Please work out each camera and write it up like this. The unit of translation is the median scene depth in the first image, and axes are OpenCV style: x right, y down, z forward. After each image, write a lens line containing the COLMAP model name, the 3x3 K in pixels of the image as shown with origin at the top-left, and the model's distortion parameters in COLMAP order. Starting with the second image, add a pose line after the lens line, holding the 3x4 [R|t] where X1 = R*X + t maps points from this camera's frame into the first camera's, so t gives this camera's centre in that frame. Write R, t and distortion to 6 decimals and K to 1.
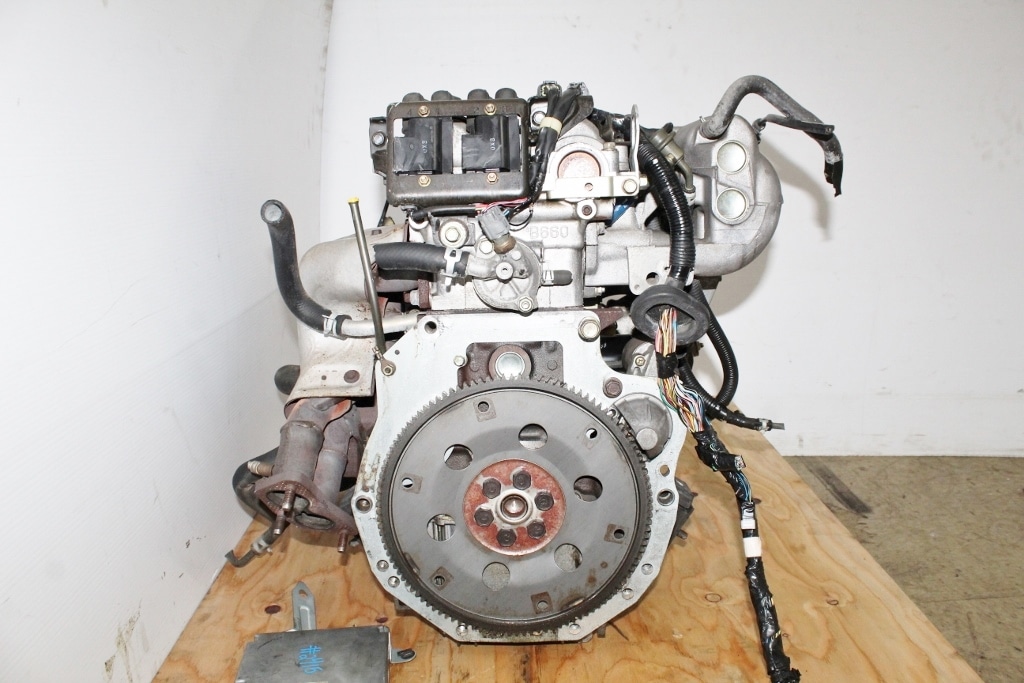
lens RADIAL K [[846.4, 0, 512.5], [0, 846.4, 339.7], [0, 0, 1]] dist [-0.144590, 0.117706]
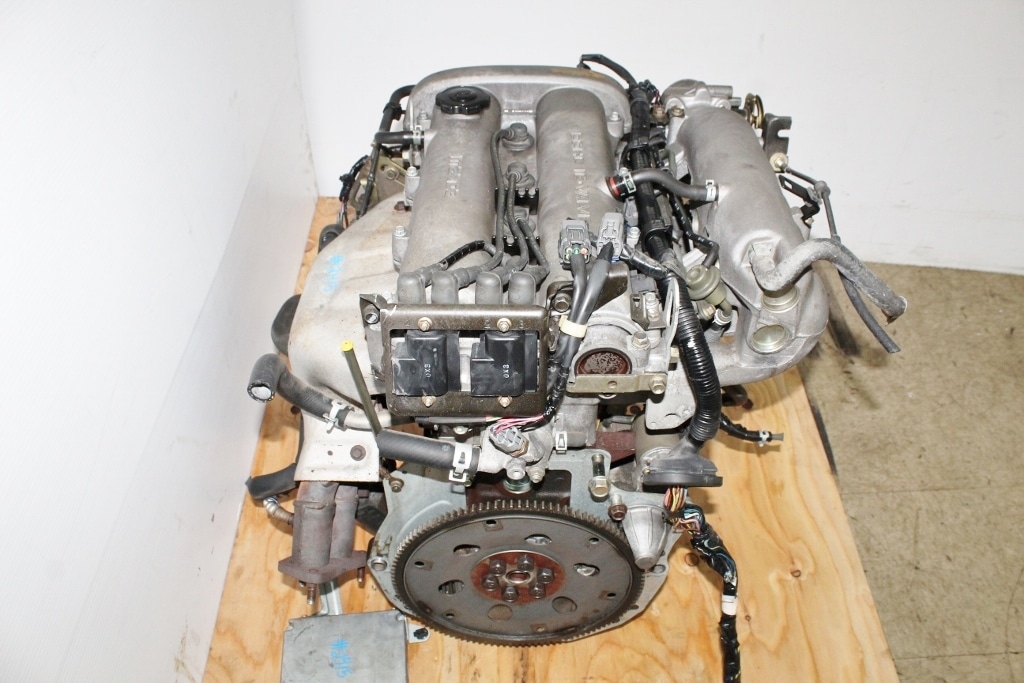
lens RADIAL K [[846.4, 0, 513.5], [0, 846.4, 344.5], [0, 0, 1]] dist [-0.144590, 0.117706]
pose [[0.999681, 0.018891, 0.016760, -0.022980], [-0.024899, 0.848142, 0.529184, -0.526821], [-0.004218, -0.529432, 0.848342, 0.198274]]
